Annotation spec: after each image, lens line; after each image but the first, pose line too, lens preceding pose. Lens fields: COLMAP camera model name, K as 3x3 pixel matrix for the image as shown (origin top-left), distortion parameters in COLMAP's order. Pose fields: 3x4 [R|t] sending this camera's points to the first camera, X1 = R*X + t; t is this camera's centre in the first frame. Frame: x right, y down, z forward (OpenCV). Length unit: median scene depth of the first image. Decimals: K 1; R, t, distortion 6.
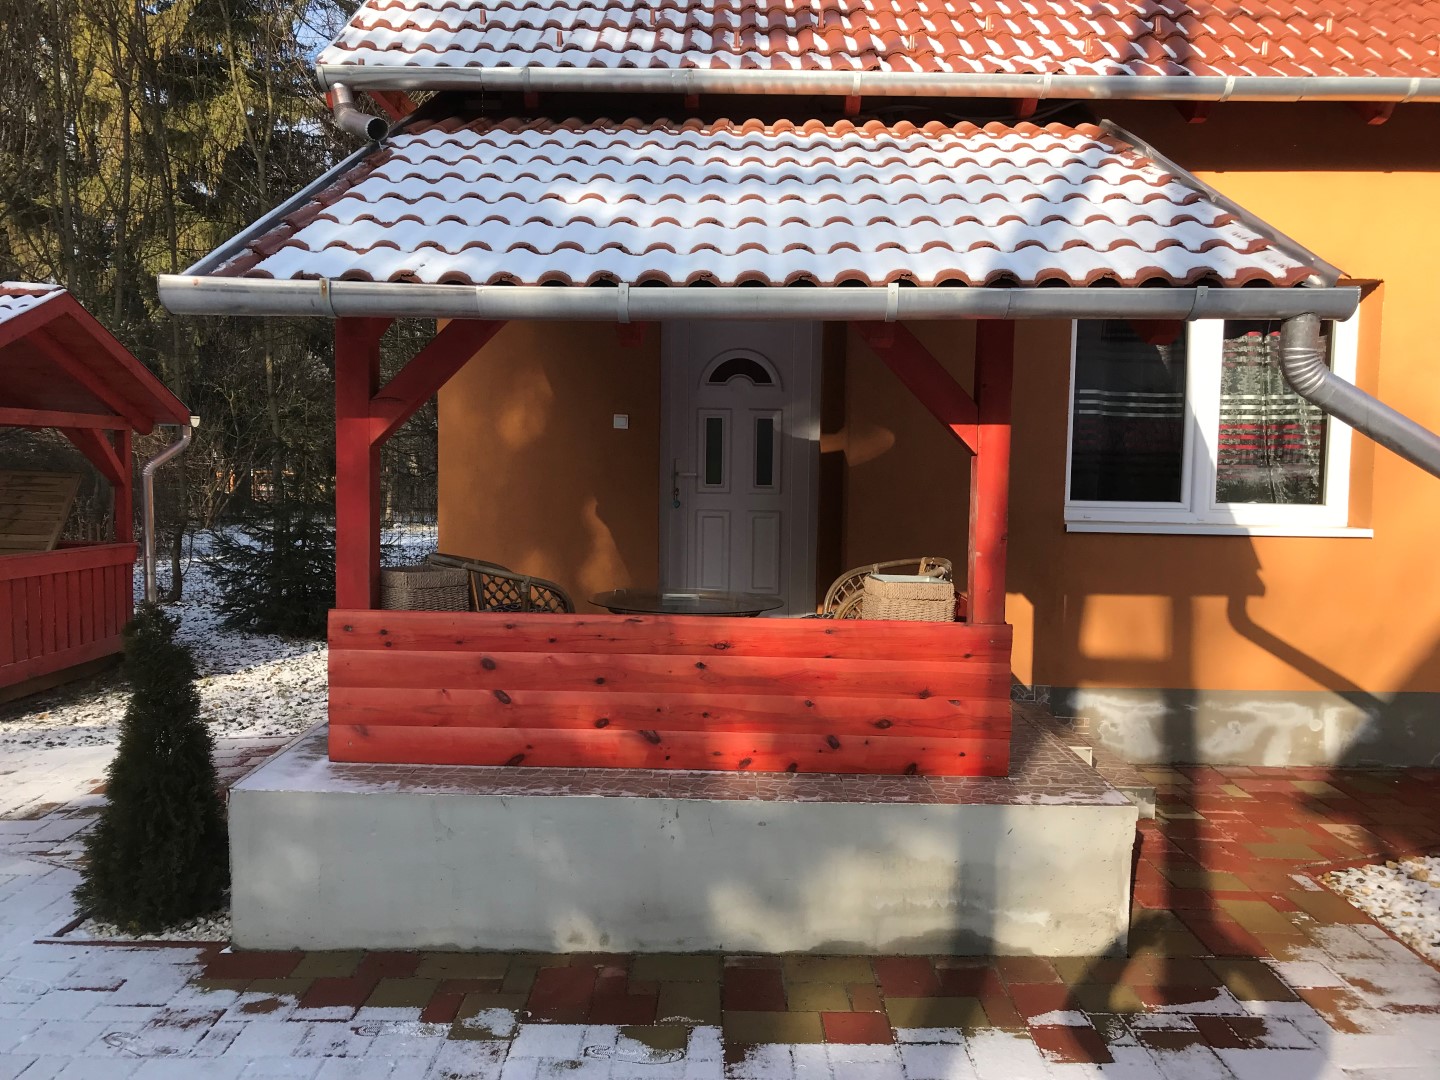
lens RADIAL K [[1189.6, 0, 720.0], [0, 1189.6, 540.0], [0, 0, 1]] dist [0.024475, -0.046802]
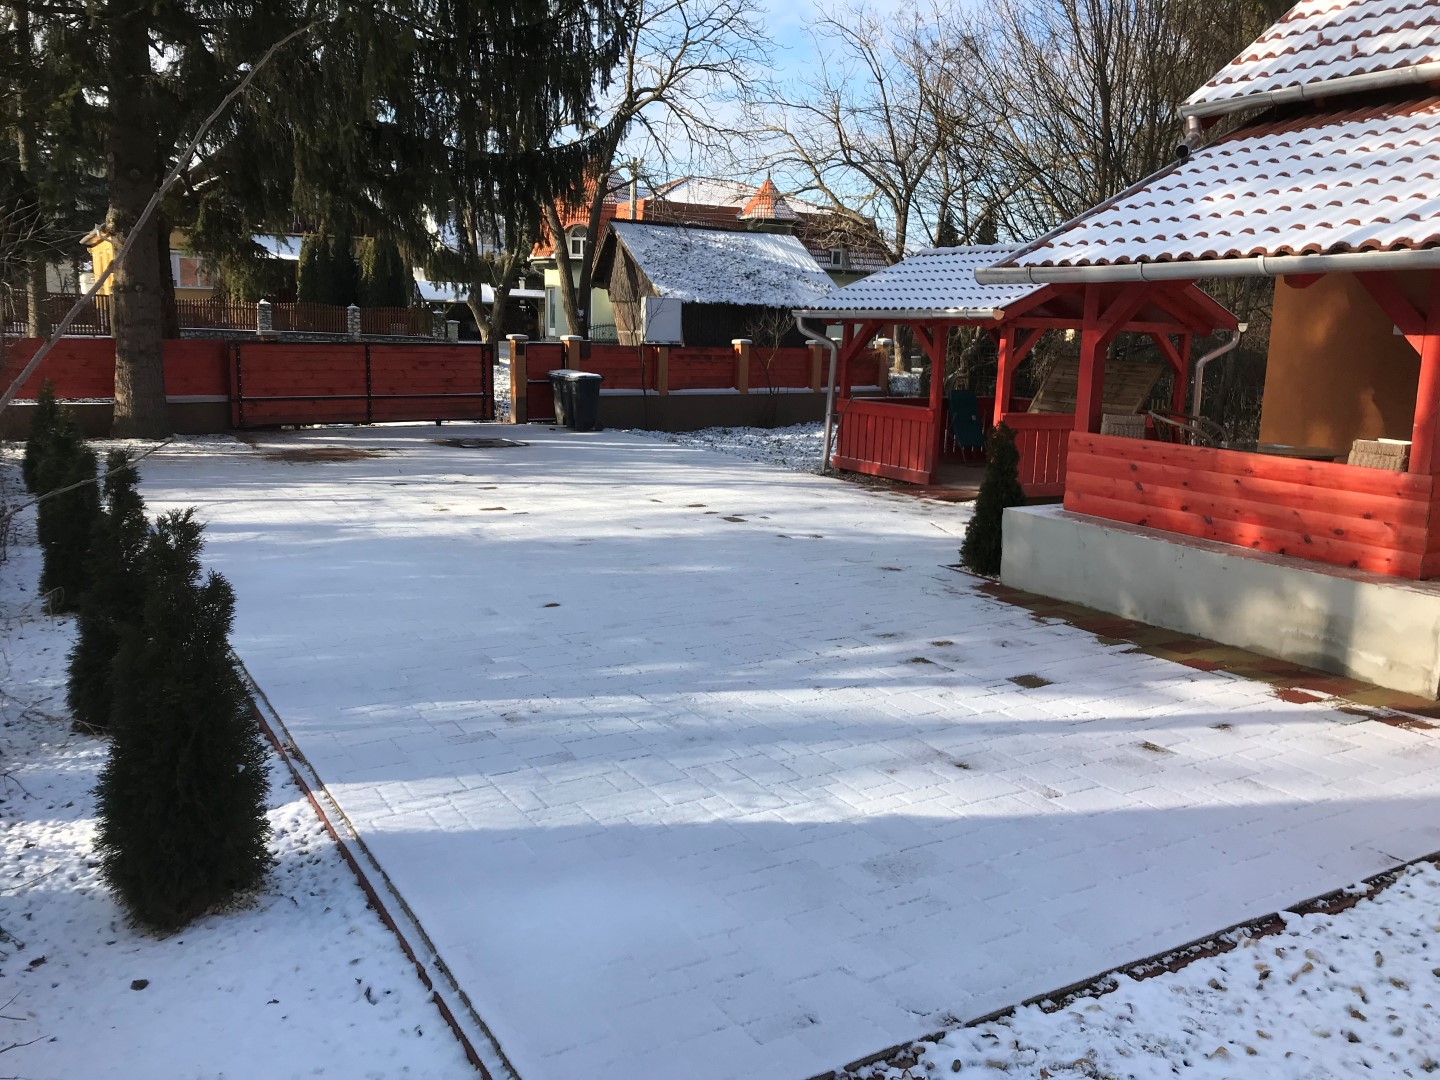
lens RADIAL K [[1191.8, 0, 720.0], [0, 1191.8, 540.0], [0, 0, 1]] dist [-0.002528, 0.227910]
pose [[0.535379, 0.160254, -0.829270, 1.010774], [-0.093220, 0.987048, 0.130562, 0.034032], [0.839452, 0.007404, 0.543383, -0.531981]]
